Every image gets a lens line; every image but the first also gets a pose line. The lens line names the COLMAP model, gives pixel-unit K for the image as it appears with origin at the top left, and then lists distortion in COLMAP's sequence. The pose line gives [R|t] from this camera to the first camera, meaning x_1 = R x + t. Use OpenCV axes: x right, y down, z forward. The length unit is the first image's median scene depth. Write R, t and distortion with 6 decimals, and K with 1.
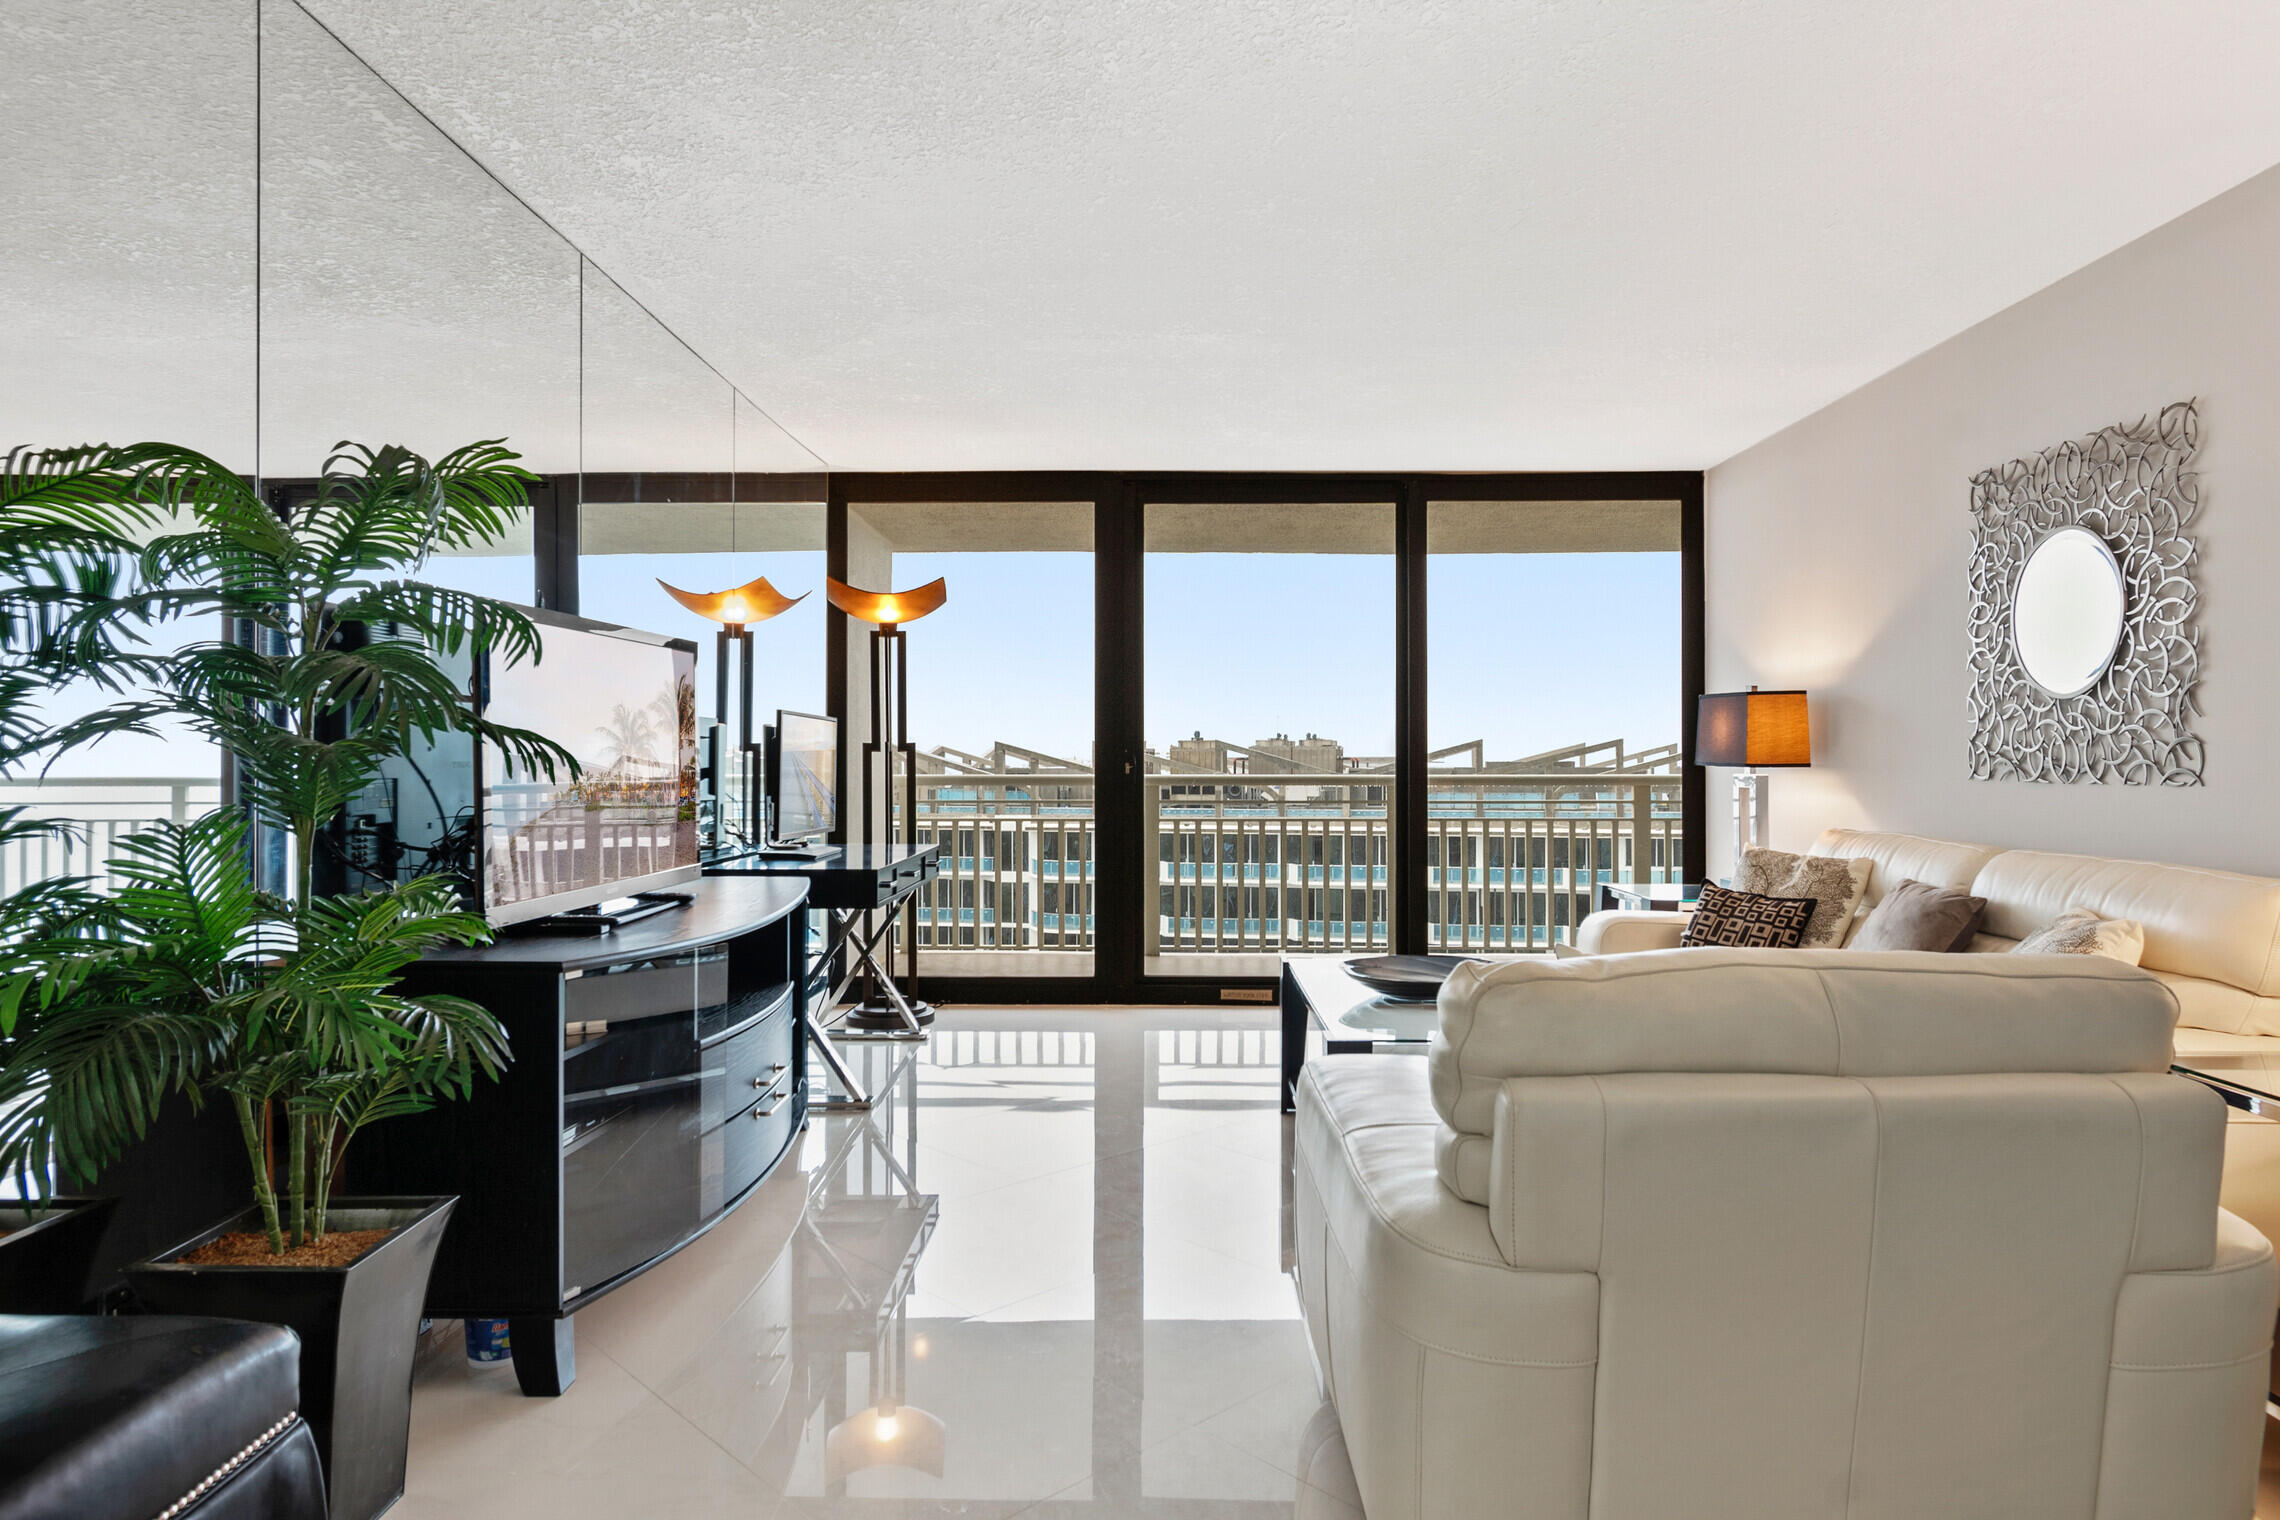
lens RADIAL K [[1278.3, 0, 1181.2], [0, 1278.3, 771.4], [0, 0, 1]] dist [-0.002366, -0.000836]
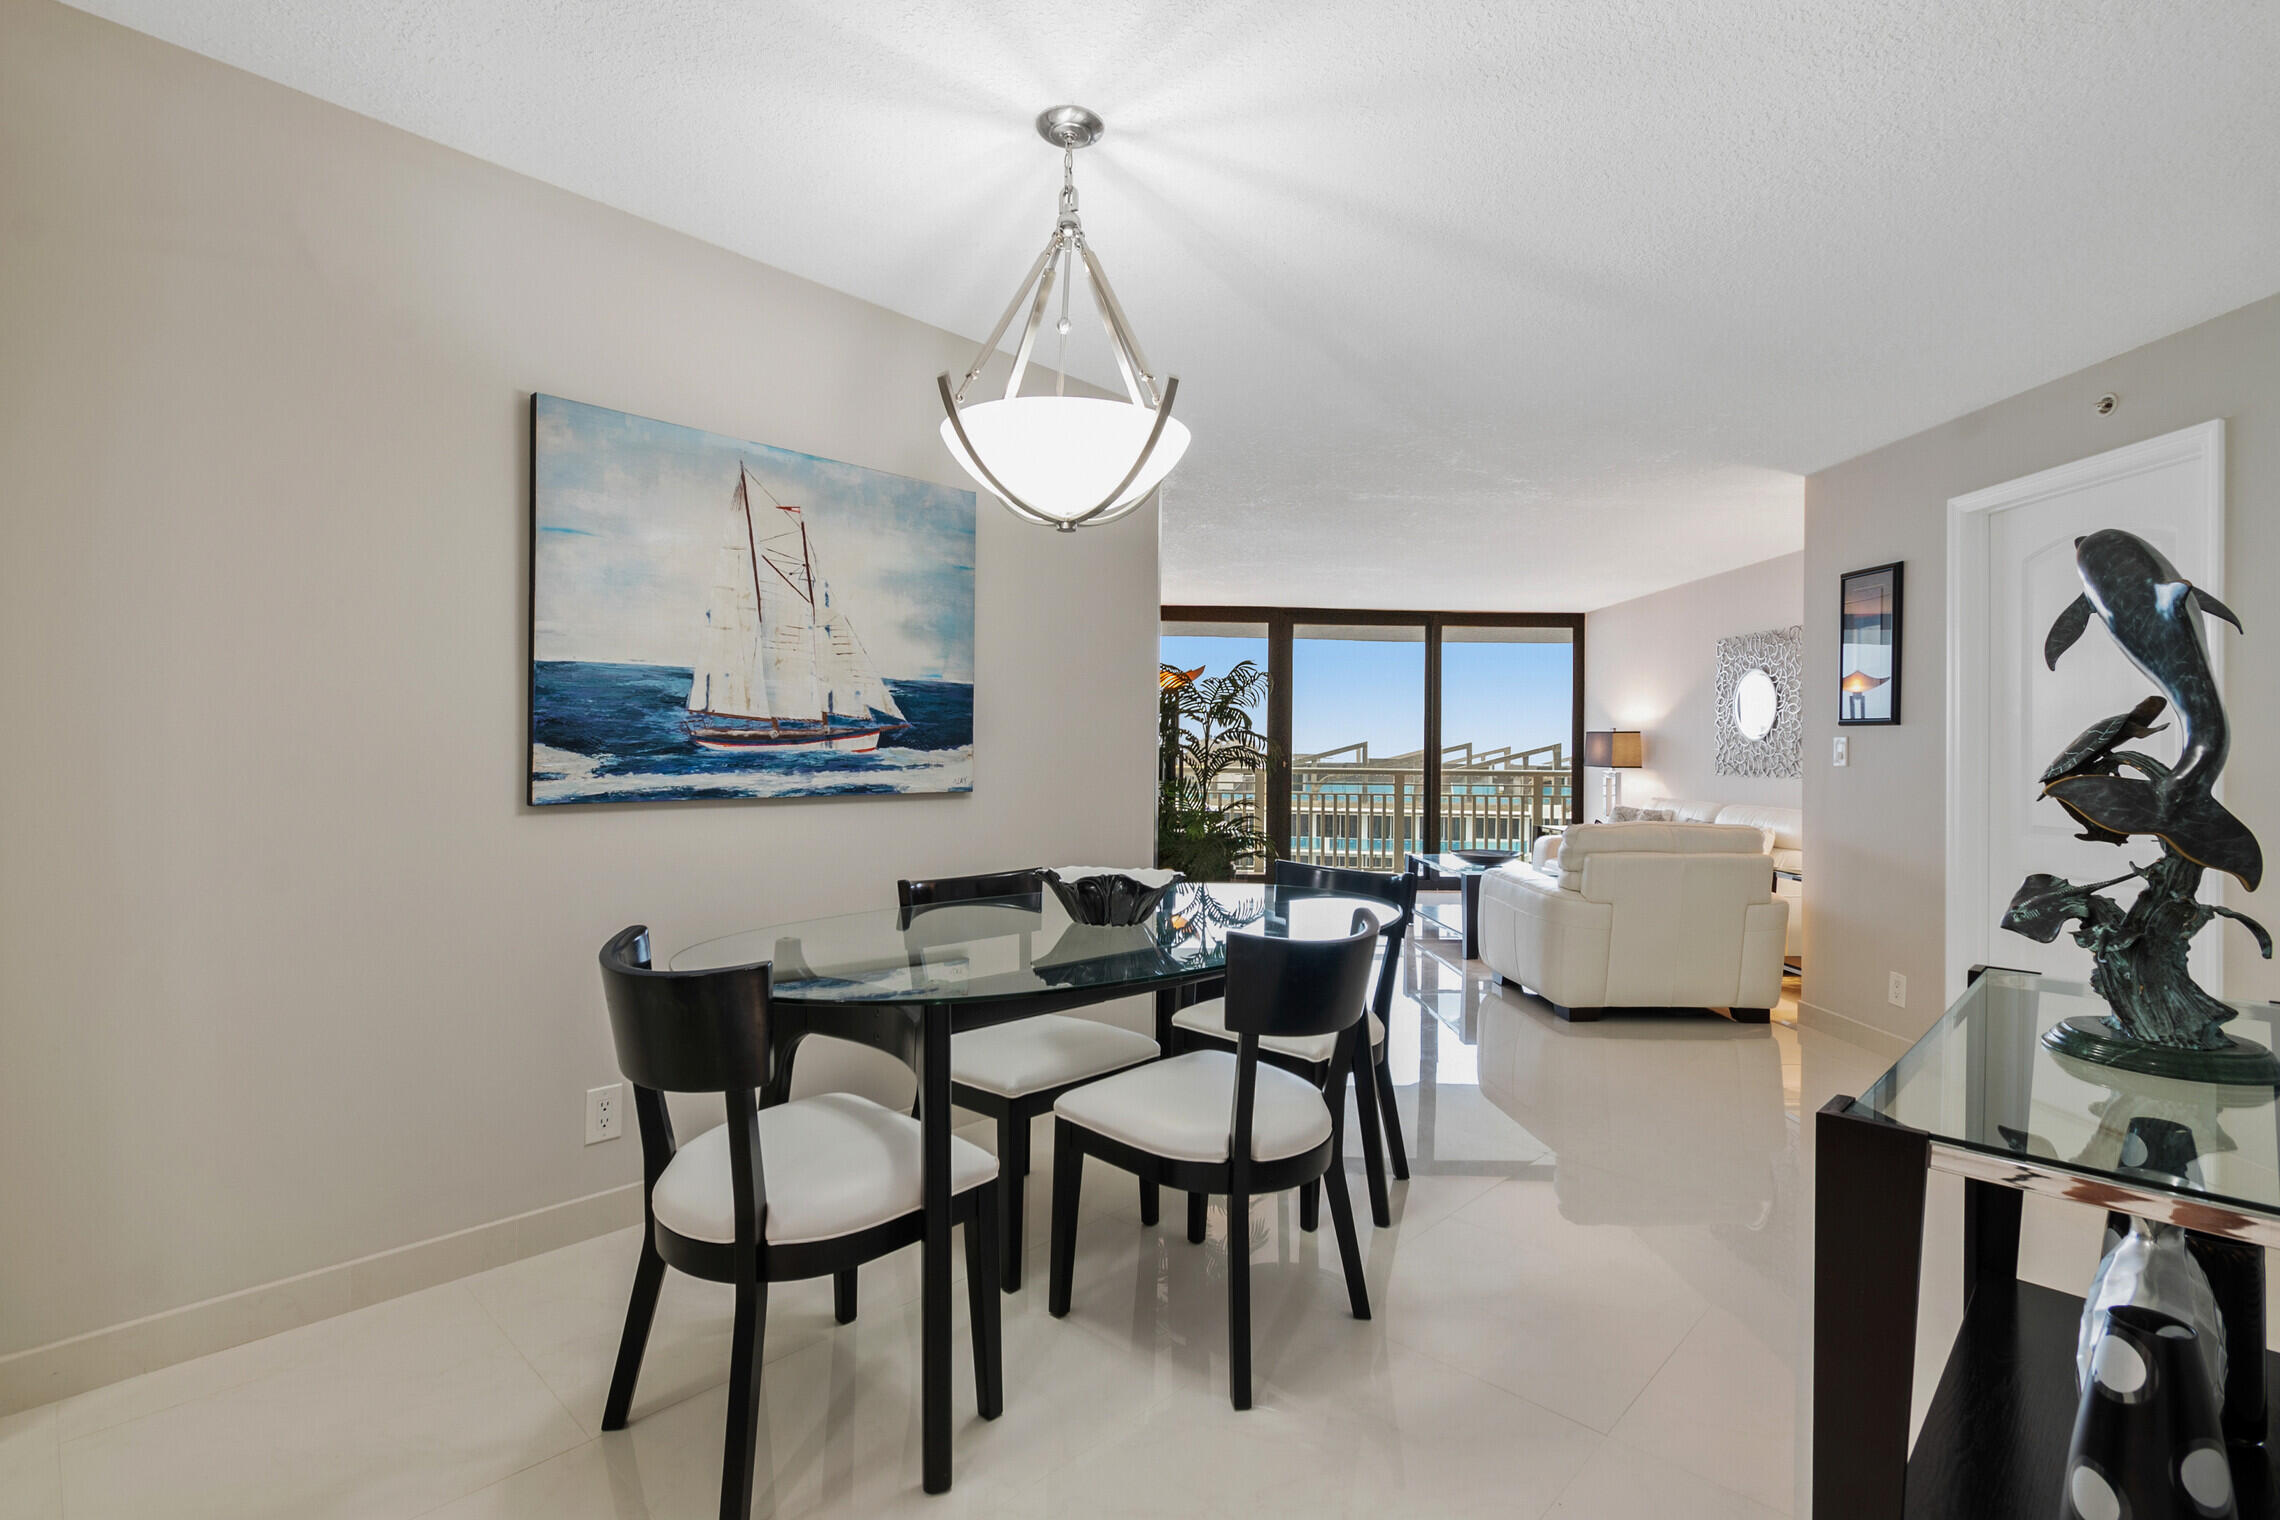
lens RADIAL K [[991.9, 0, 1187.9], [0, 991.9, 754.3], [0, 0, 1]] dist [0.000026, 0.000077]
pose [[0.998298, 0.015442, 0.056237, -0.399211], [-0.014981, 0.999851, -0.008620, -0.001229], [-0.056362, 0.007763, 0.998380, -0.676004]]
